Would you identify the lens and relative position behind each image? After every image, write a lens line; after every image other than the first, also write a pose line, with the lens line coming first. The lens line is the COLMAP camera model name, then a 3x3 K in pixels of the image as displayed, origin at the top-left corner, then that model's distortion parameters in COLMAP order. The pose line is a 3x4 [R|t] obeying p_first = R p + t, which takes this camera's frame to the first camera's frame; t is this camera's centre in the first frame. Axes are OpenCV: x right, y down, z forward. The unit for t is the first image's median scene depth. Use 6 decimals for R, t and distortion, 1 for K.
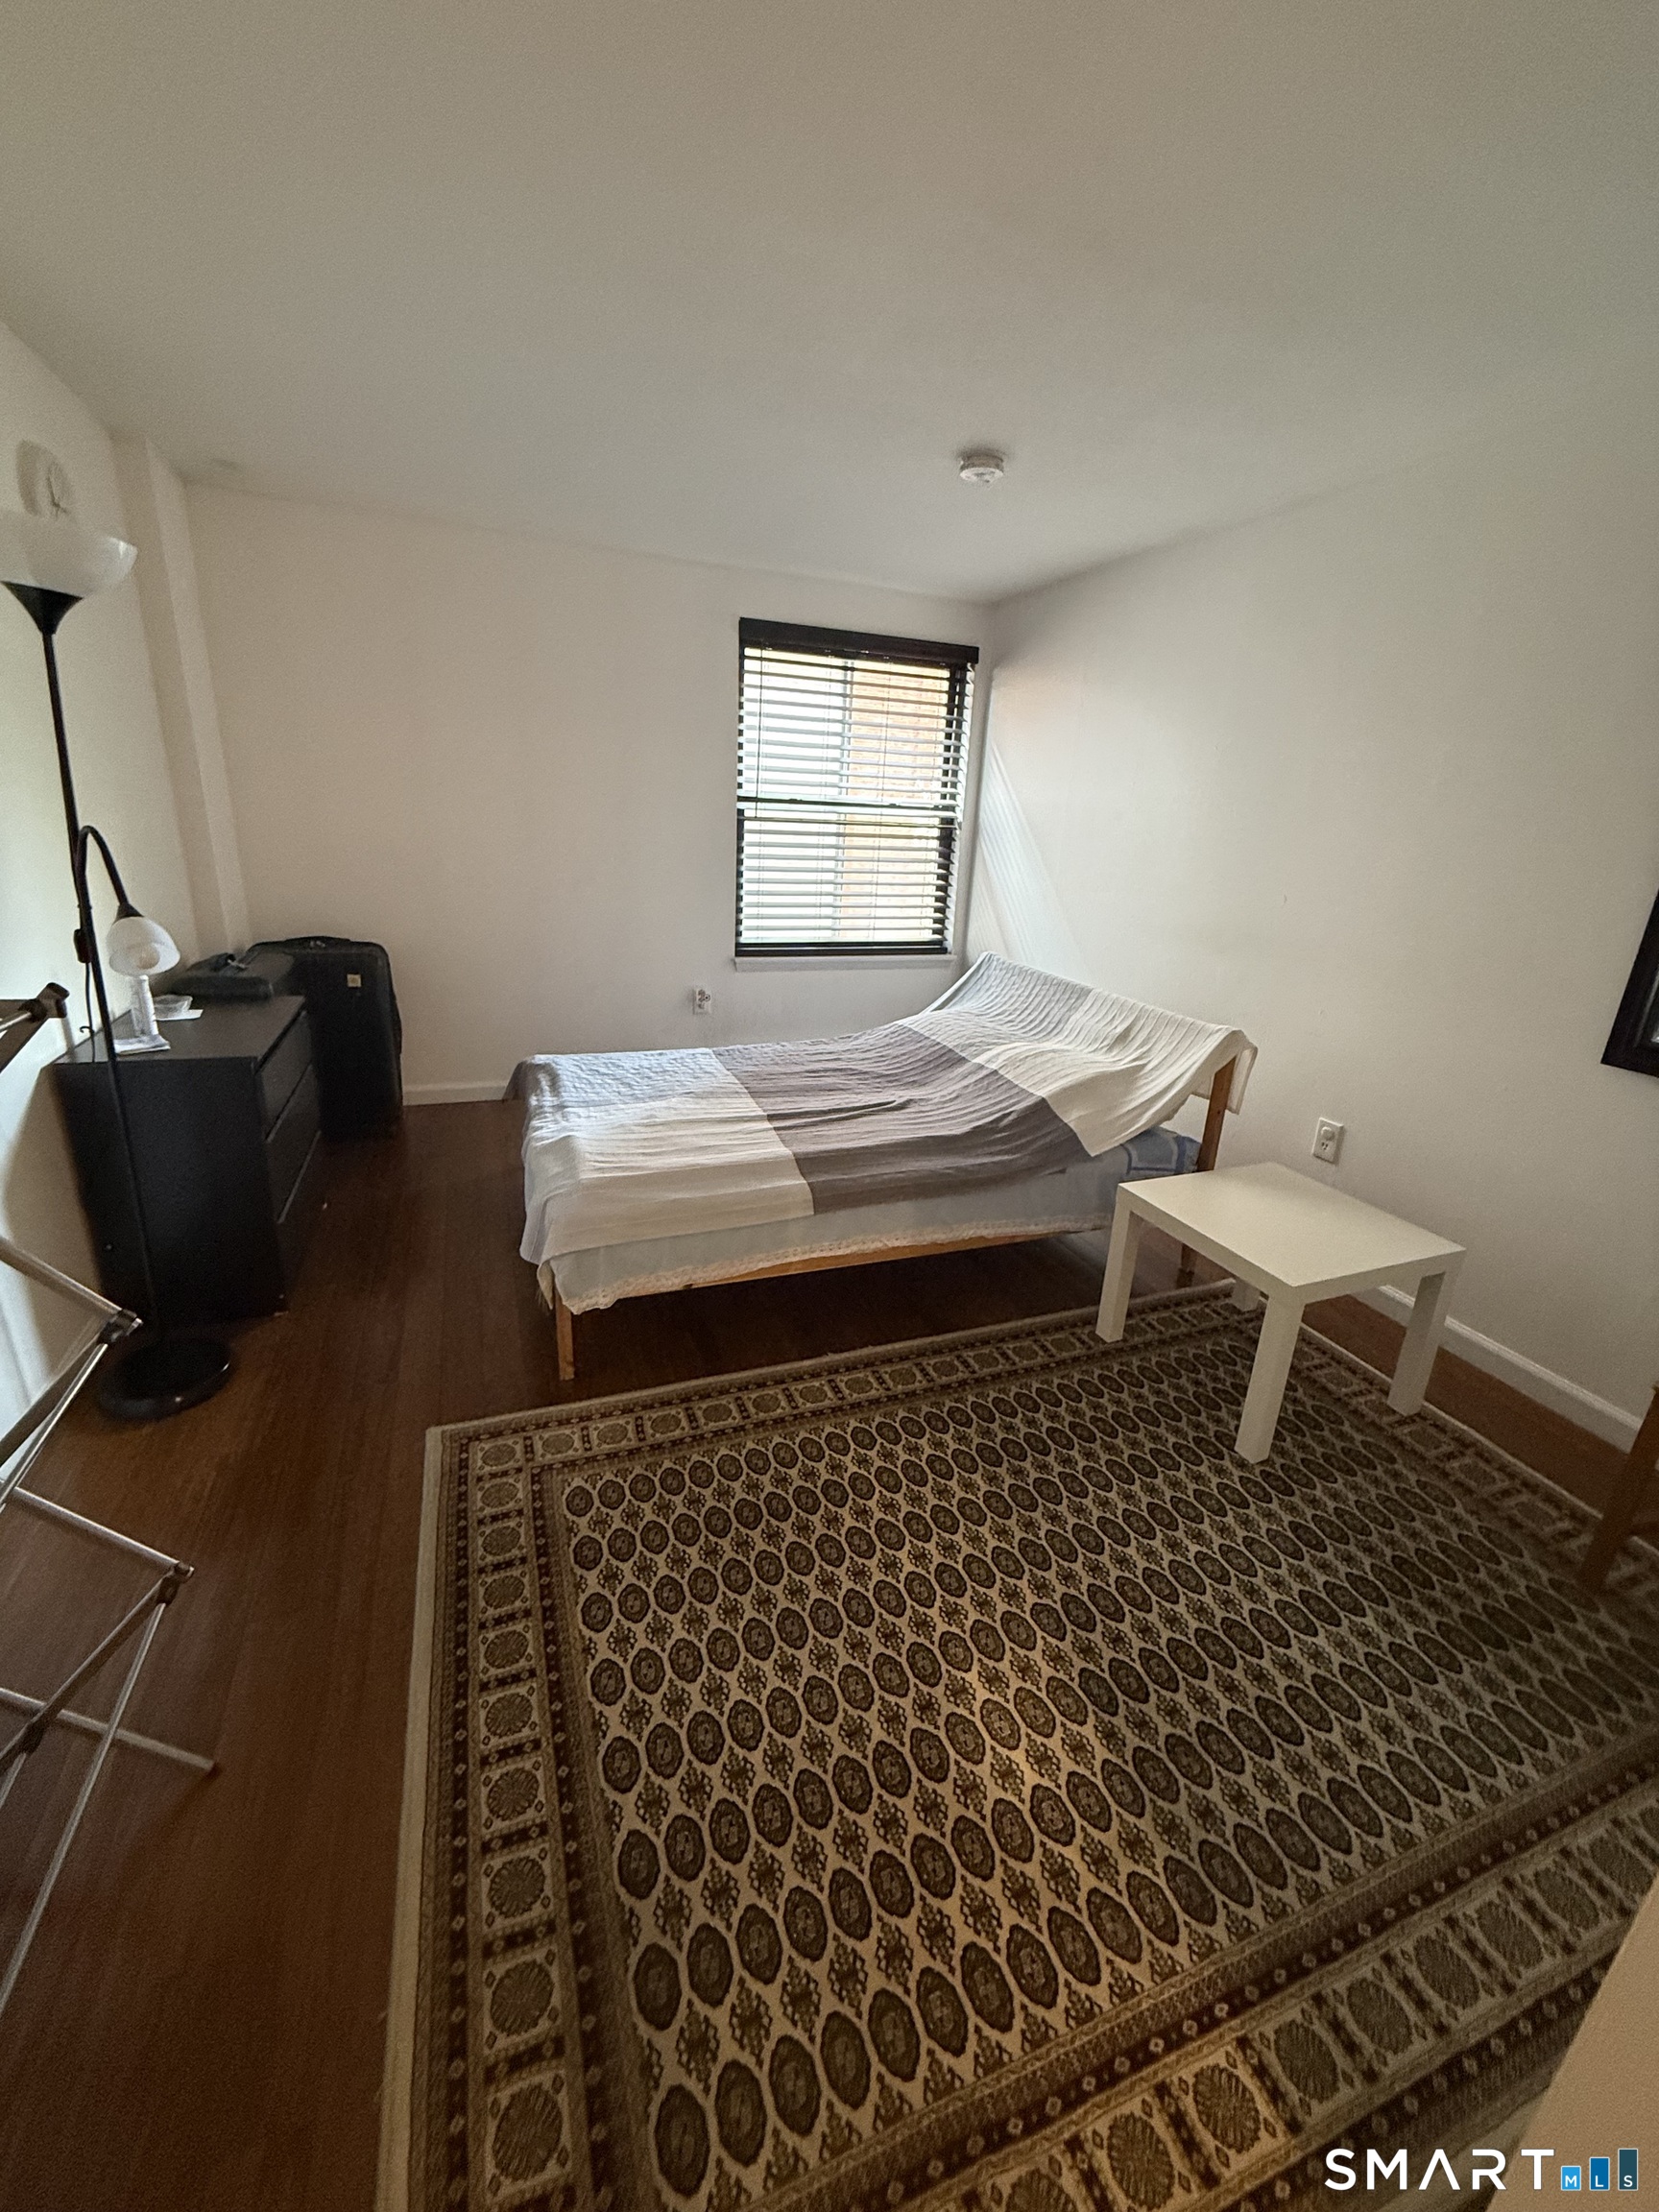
lens RADIAL K [[884.2, 0, 828.5], [0, 884.2, 1098.6], [0, 0, 1]] dist [-0.001829, -0.000094]
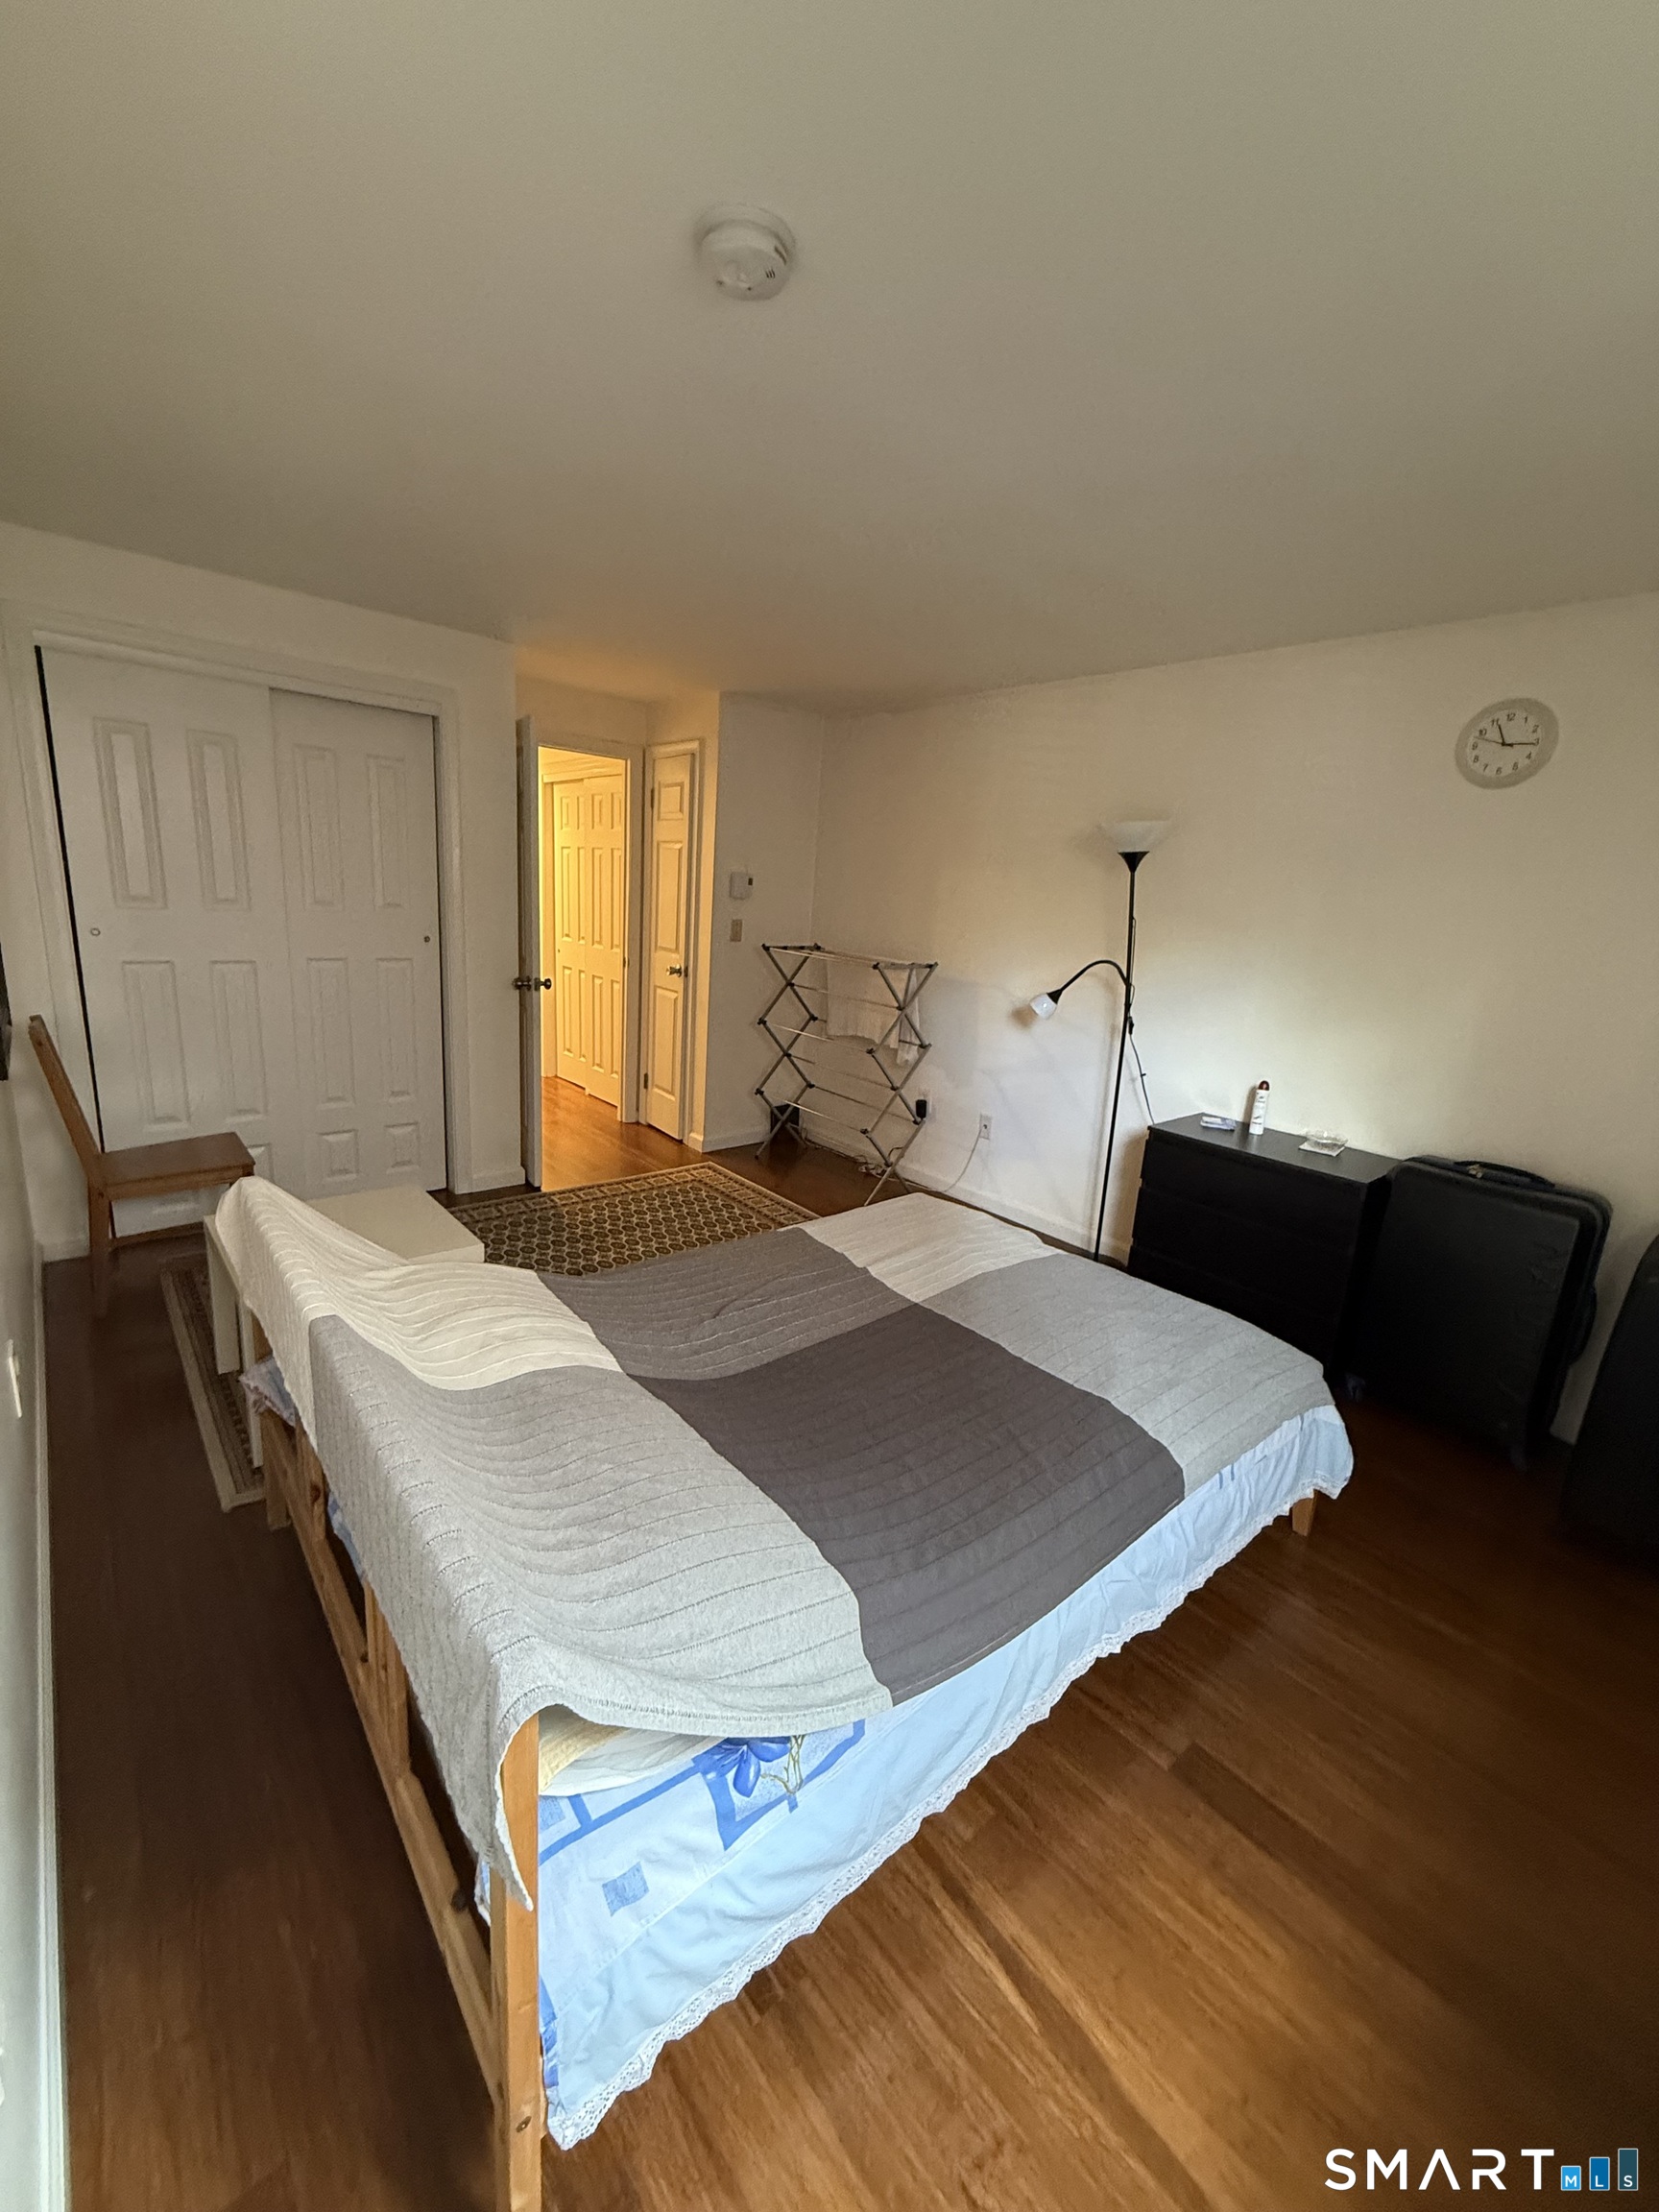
lens RADIAL K [[884.2, 0, 834.2], [0, 884.2, 1098.1], [0, 0, 1]] dist [-0.001829, -0.000094]
pose [[-0.935990, -0.032872, -0.350489, 0.350369], [-0.212756, 0.846042, 0.488822, -0.712364], [0.280460, 0.532101, -0.798881, 2.071808]]
